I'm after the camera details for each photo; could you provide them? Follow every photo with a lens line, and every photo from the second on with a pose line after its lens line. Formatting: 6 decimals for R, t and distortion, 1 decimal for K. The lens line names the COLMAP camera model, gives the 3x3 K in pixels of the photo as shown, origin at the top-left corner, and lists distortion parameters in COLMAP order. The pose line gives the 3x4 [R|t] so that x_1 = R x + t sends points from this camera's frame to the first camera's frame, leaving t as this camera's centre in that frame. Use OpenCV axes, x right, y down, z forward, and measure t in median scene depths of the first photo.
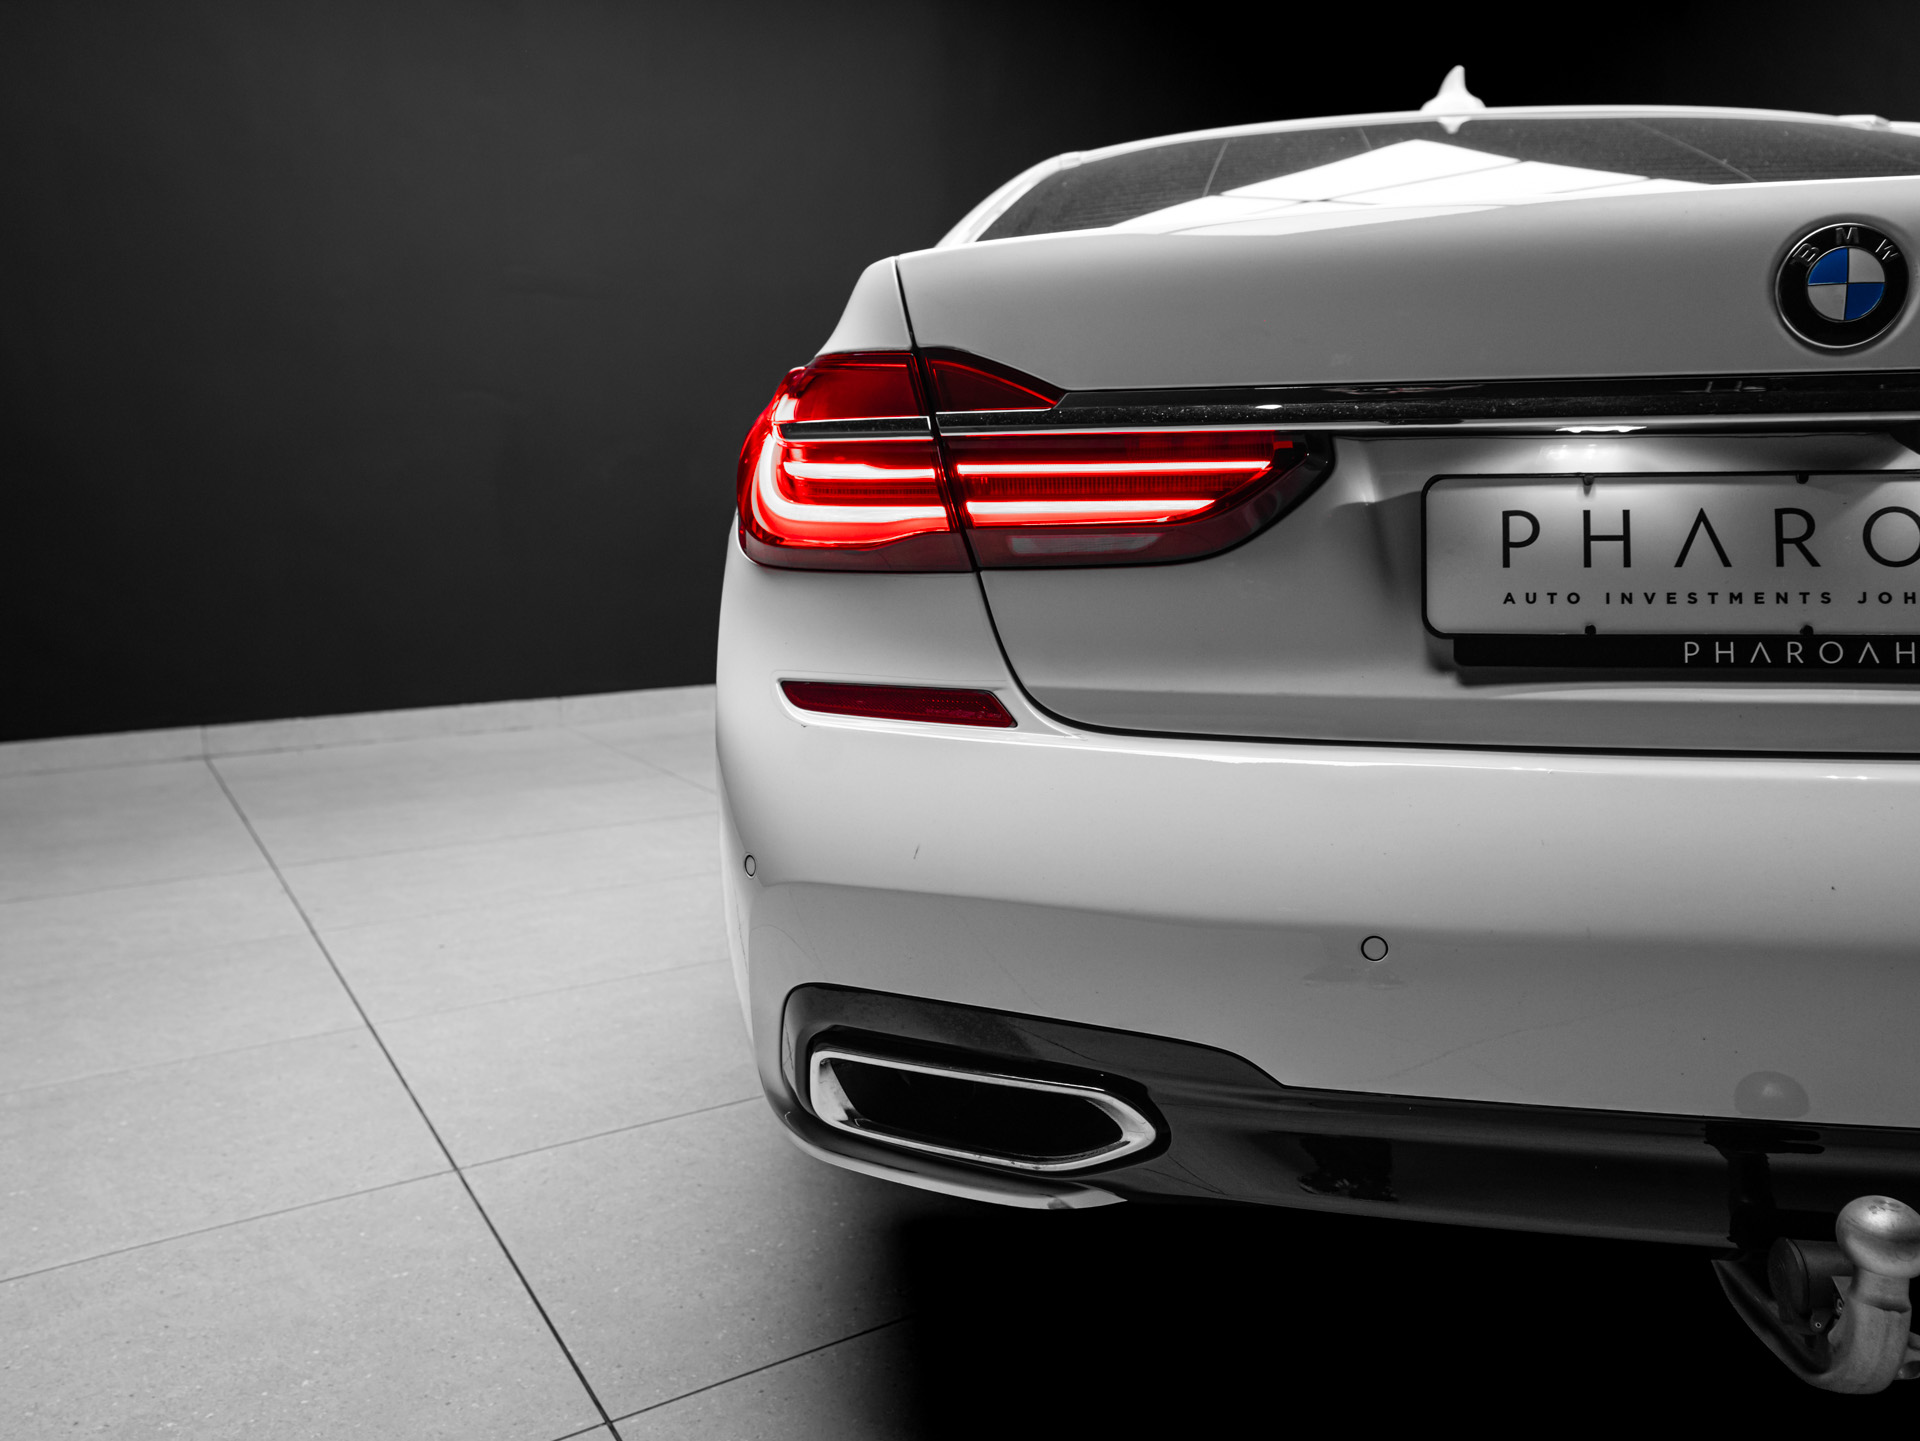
lens RADIAL K [[1442.1, 0, 960.0], [0, 1442.1, 720.5], [0, 0, 1]] dist [-0.025951, 0.068825]
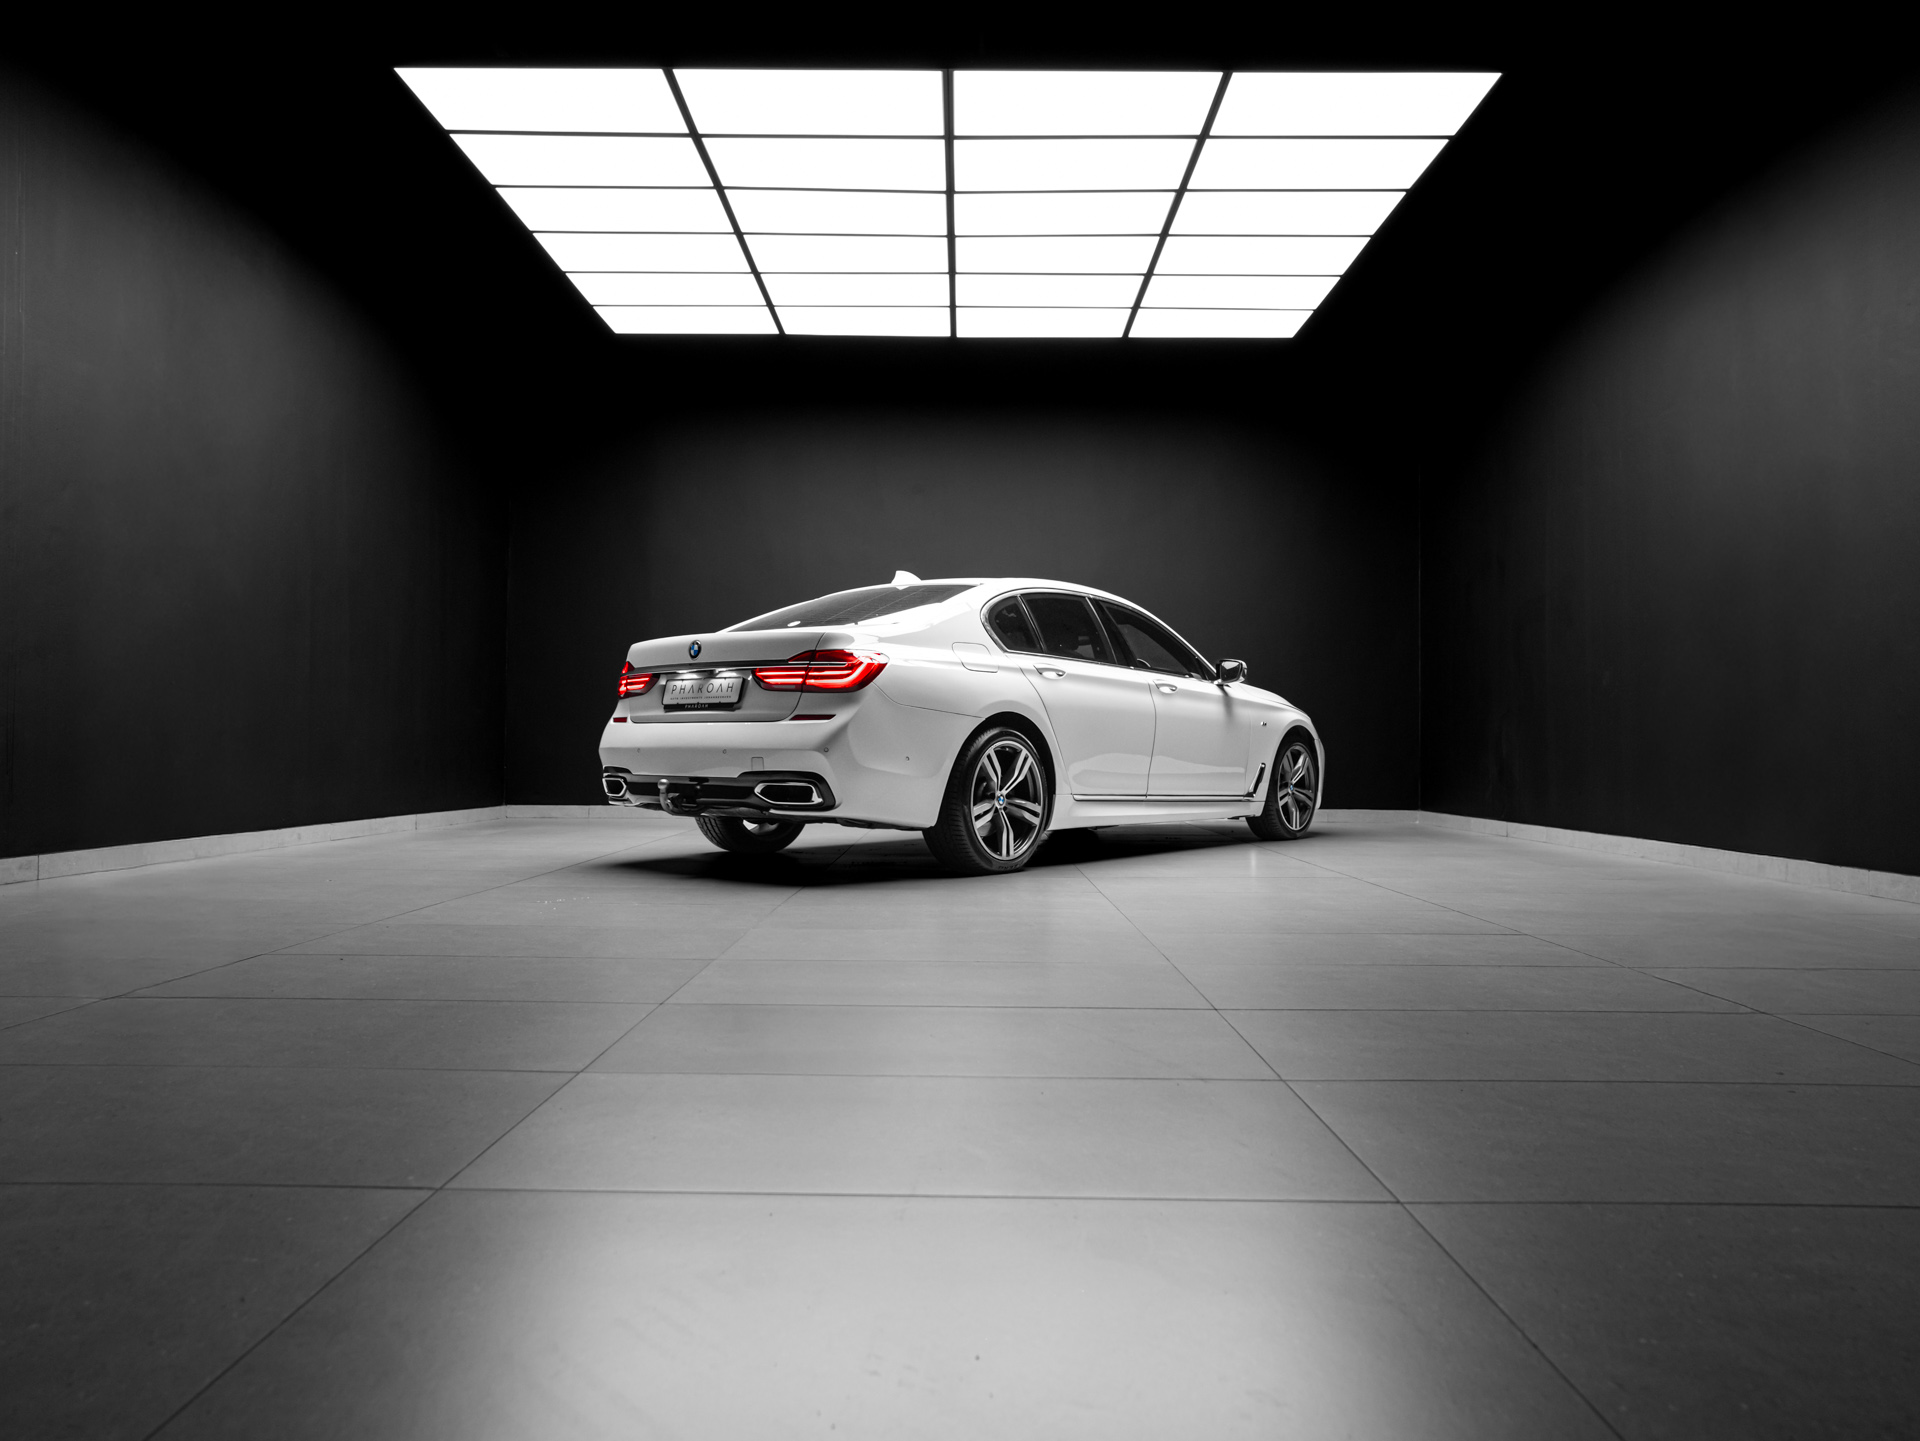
lens RADIAL K [[1299.6, 0, 960.0], [0, 1299.6, 720.5], [0, 0, 1]] dist [-0.024024, 0.002156]
pose [[0.843563, -0.000555, -0.537030, 4.442446], [-0.093866, 0.984453, -0.148461, 0.722820], [0.528764, 0.175645, 0.830396, -2.981767]]
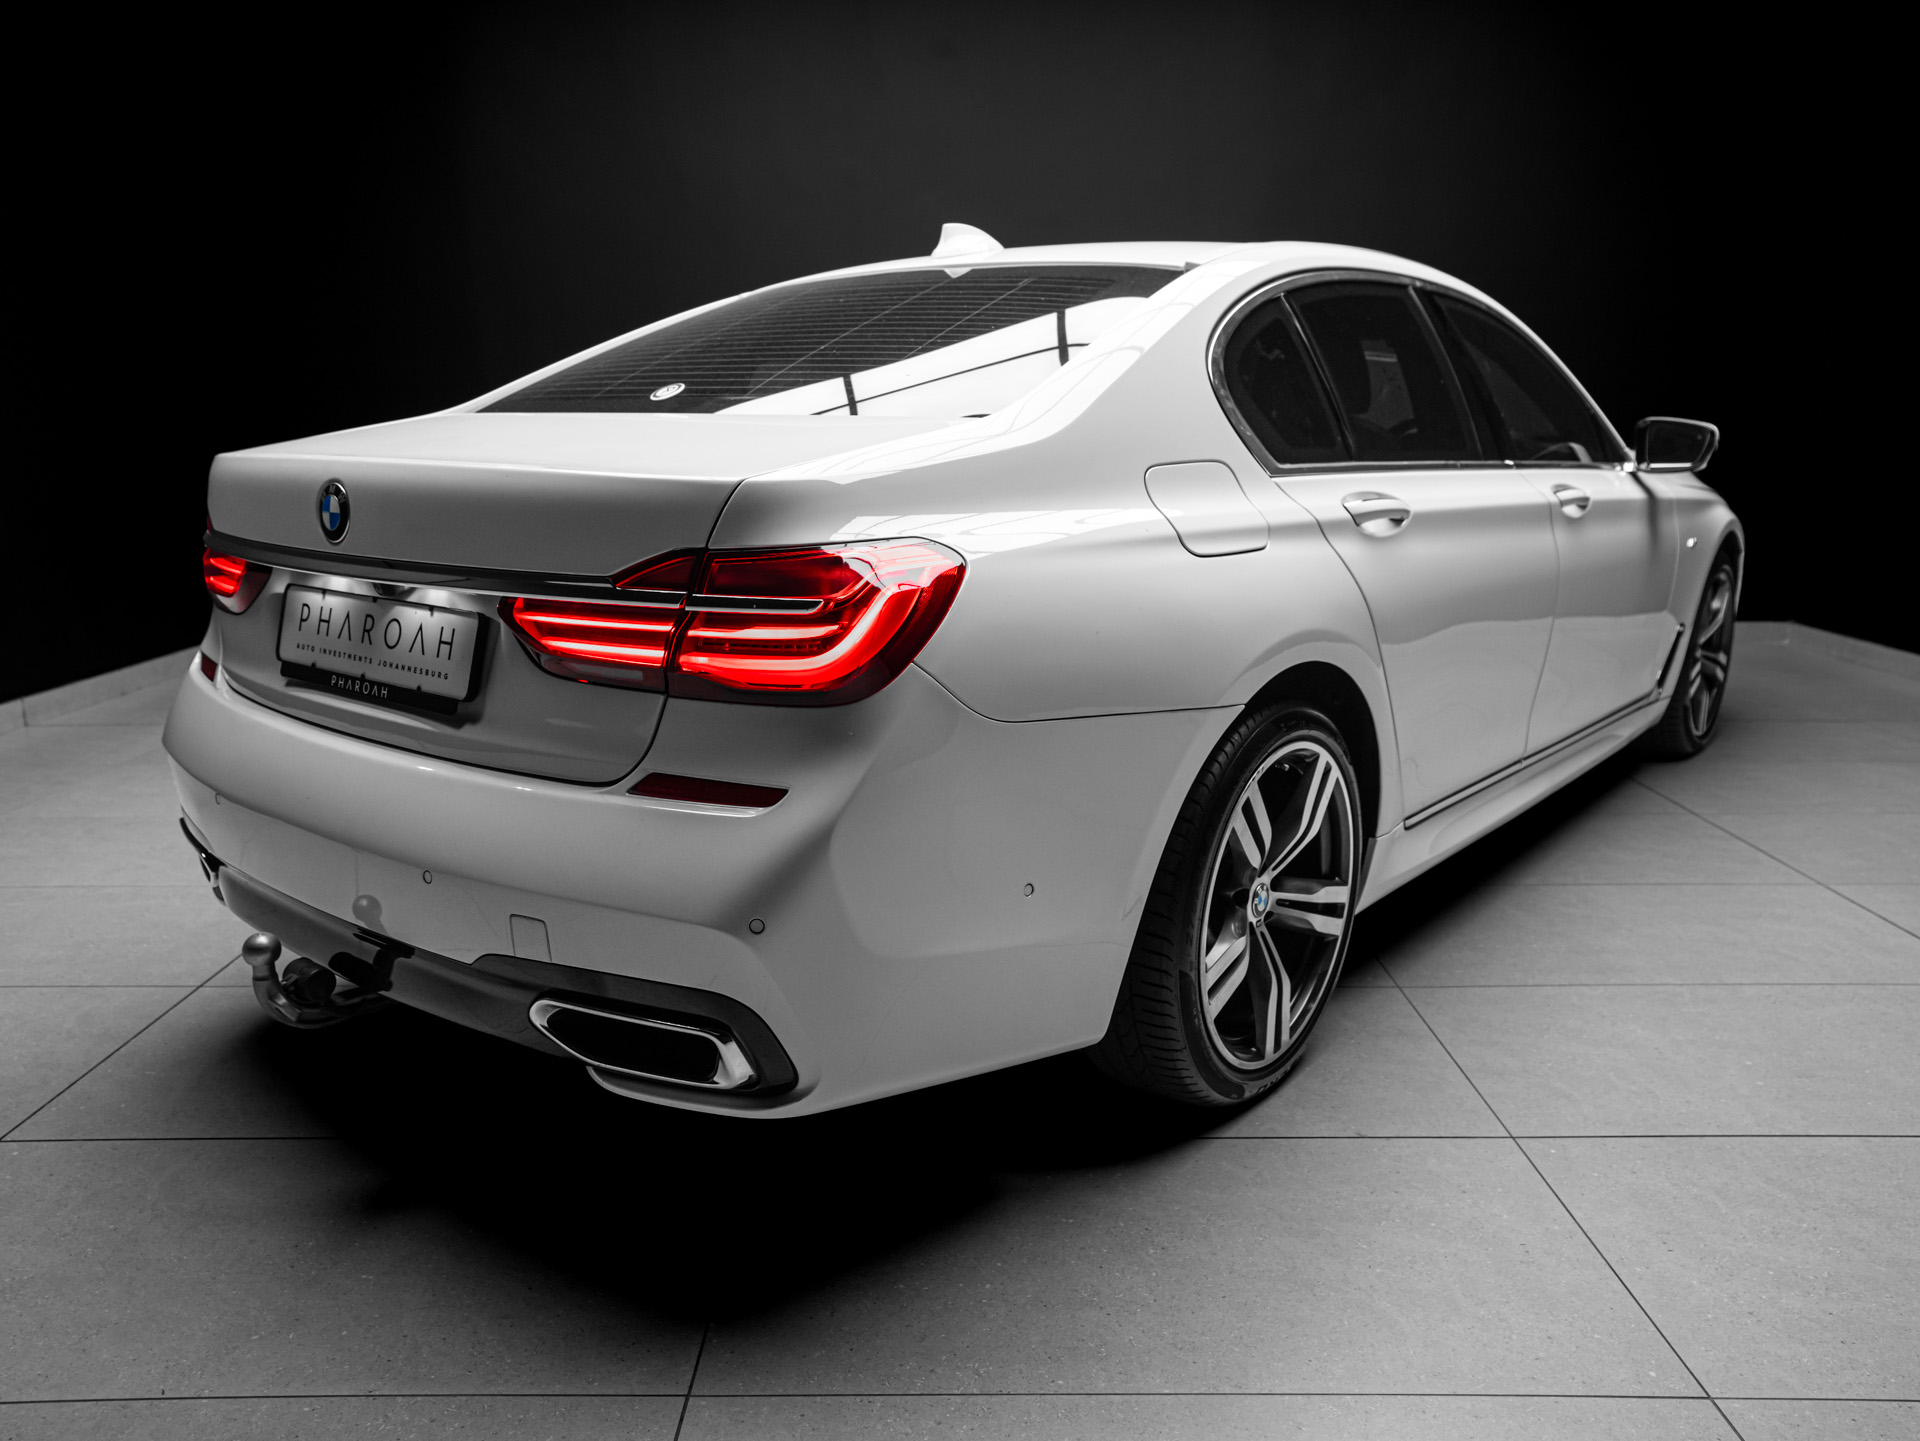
lens RADIAL K [[1442.1, 0, 960.0], [0, 1442.1, 720.5], [0, 0, 1]] dist [-0.025951, 0.068825]
pose [[0.845597, 0.118170, -0.520578, 2.278972], [-0.084208, 0.992509, 0.088515, -0.241833], [0.527138, -0.031011, 0.849214, -0.263734]]
